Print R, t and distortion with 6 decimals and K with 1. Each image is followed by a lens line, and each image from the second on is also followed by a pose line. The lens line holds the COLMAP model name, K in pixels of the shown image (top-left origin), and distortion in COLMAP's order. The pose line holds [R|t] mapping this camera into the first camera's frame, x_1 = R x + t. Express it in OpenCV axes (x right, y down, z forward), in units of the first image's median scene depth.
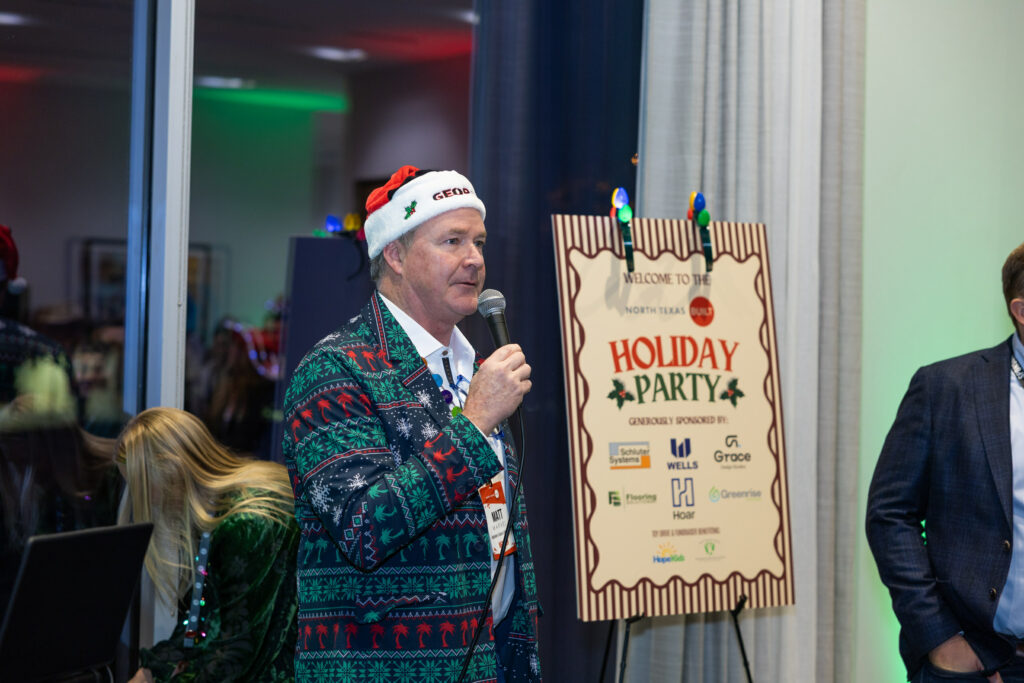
lens RADIAL K [[1991.8, 0, 516.7], [0, 1991.8, 340.3], [0, 0, 1]] dist [0.025633, 0.000000]
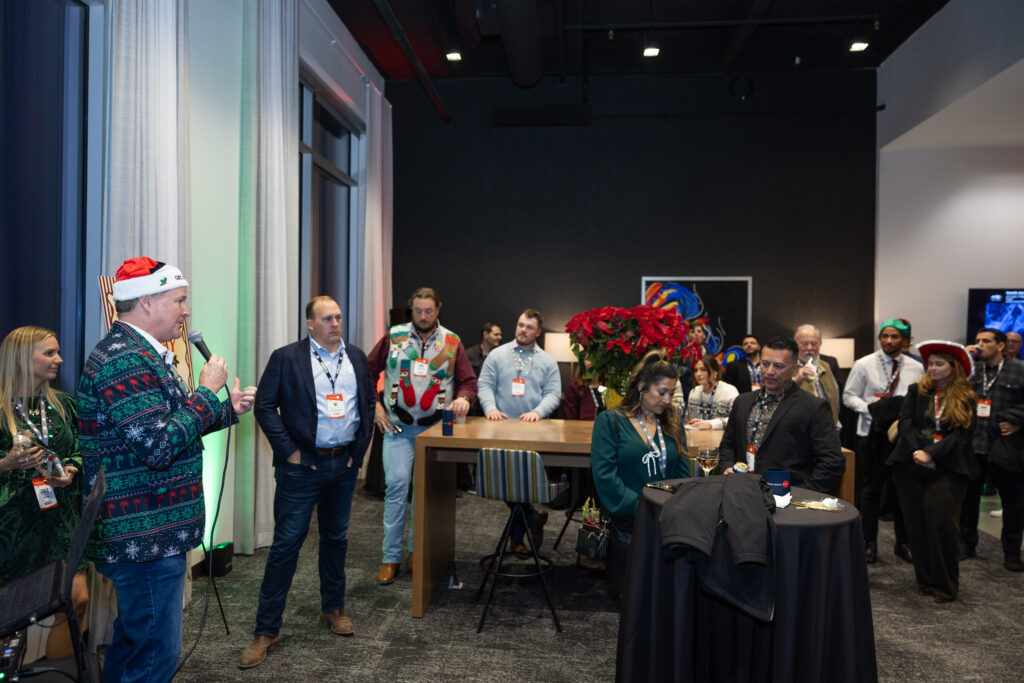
lens RADIAL K [[688.5, 0, 507.2], [0, 688.5, 338.5], [0, 0, 1]] dist [-0.002103, 0.007057]
pose [[0.609796, -0.016925, 0.792377, -0.270971], [0.002617, 0.999809, 0.019342, -0.012334], [-0.792554, -0.009721, 0.609724, 0.267072]]
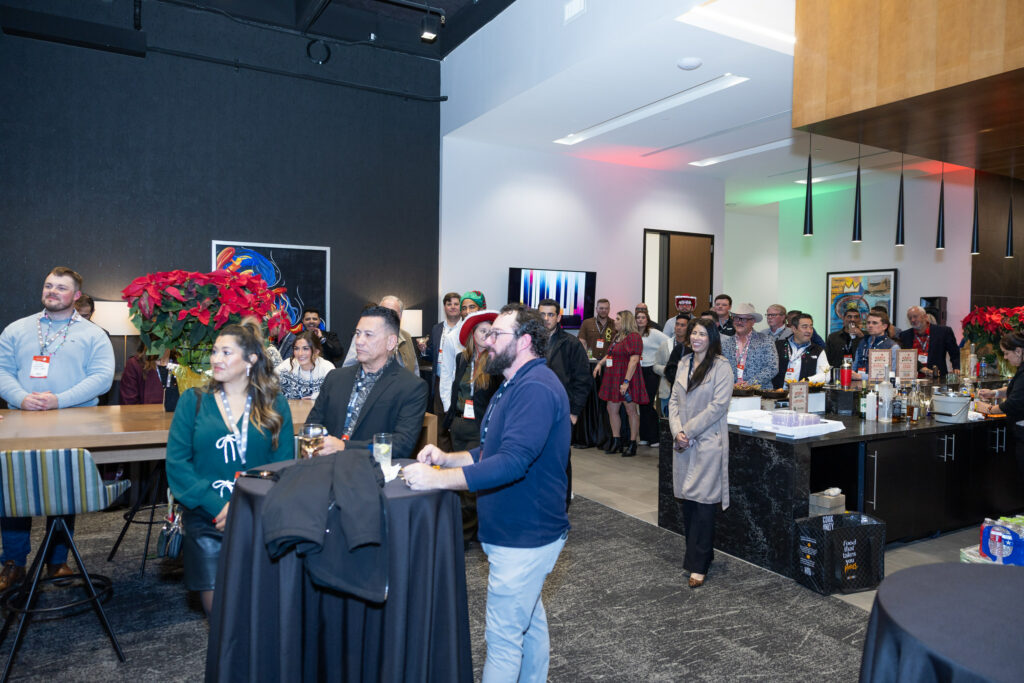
lens RADIAL K [[688.5, 0, 512.4], [0, 688.5, 338.0], [0, 0, 1]] dist [-0.002103, 0.007057]
pose [[0.041774, -0.056053, 0.997553, -0.235960], [-0.013711, 0.998299, 0.056669, -0.009210], [-0.999033, -0.016045, 0.040934, 0.303970]]
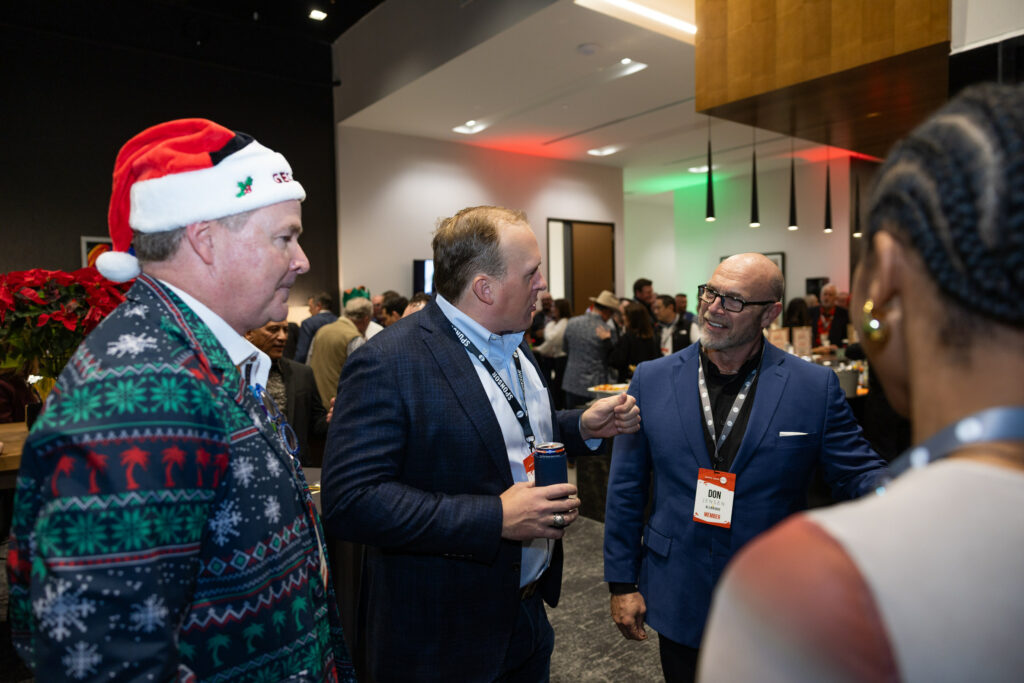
lens RADIAL K [[688.5, 0, 515.2], [0, 688.5, 335.9], [0, 0, 1]] dist [-0.002103, 0.007057]
pose [[-0.103361, -0.063352, 0.992624, -0.202033], [0.016636, 0.997720, 0.065409, -0.007512], [-0.994505, 0.023274, -0.102071, 0.313740]]
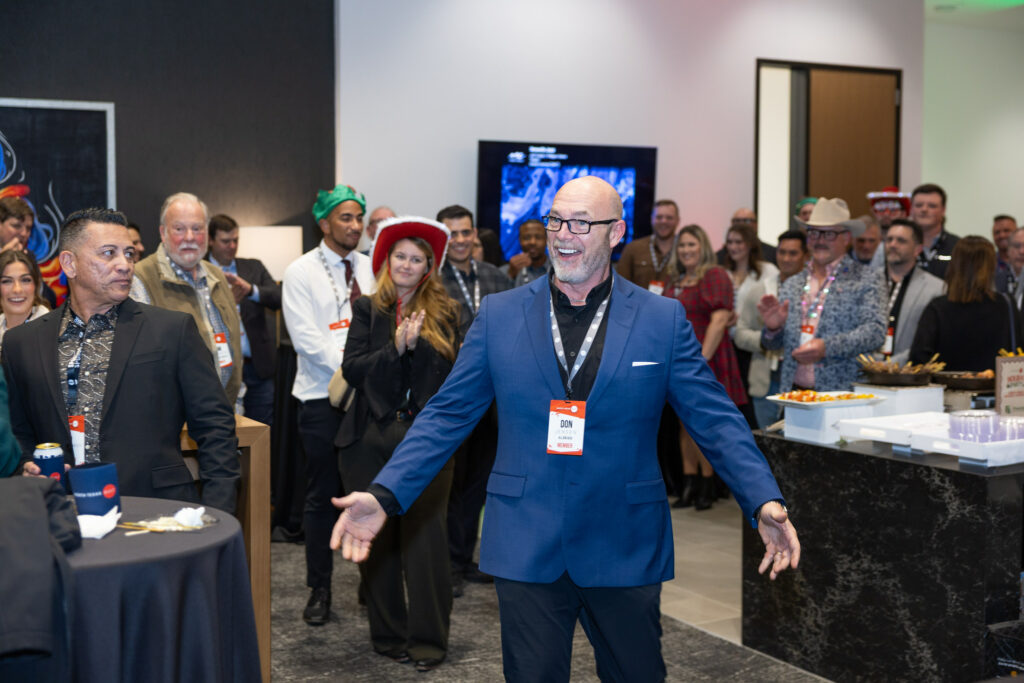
lens RADIAL K [[1386.0, 0, 511.9], [0, 1386.0, 338.5], [0, 0, 1]] dist [0.002400, 0.000000]
pose [[0.061520, -0.091786, 0.993877, -0.246907], [-0.000308, 0.995761, 0.091979, 0.000267], [-0.998106, -0.005965, 0.061231, 0.232196]]
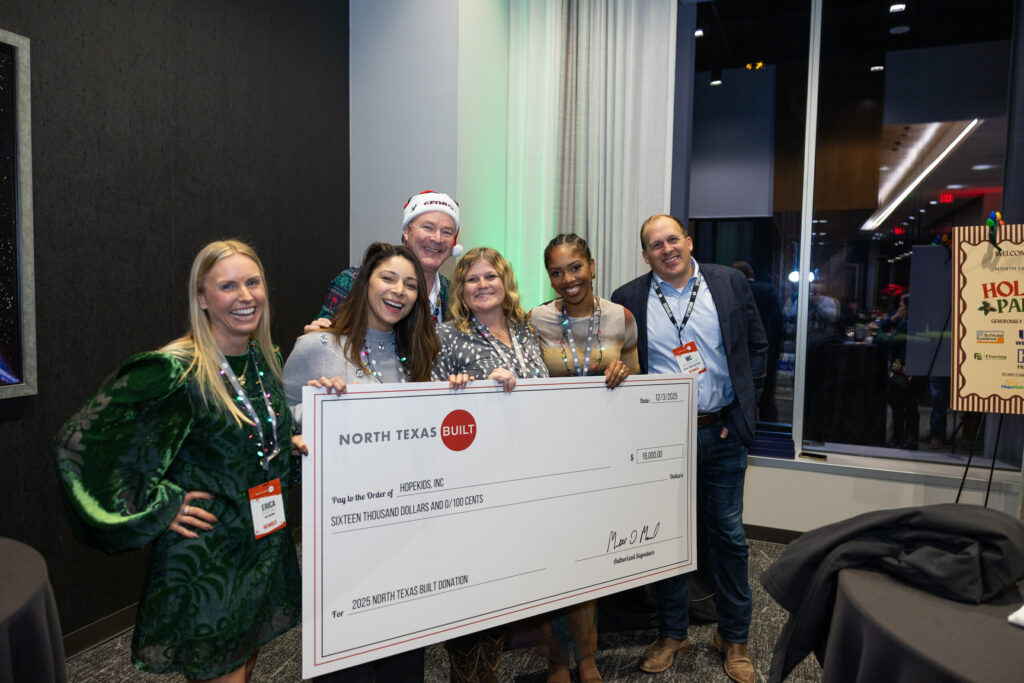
lens RADIAL K [[688.5, 0, 509.0], [0, 688.5, 333.7], [0, 0, 1]] dist [-0.002103, 0.007057]
pose [[0.571607, 0.038337, -0.819631, 0.366938], [0.007499, 0.998622, 0.051939, 0.011935], [0.820493, -0.035835, 0.570532, 0.152681]]
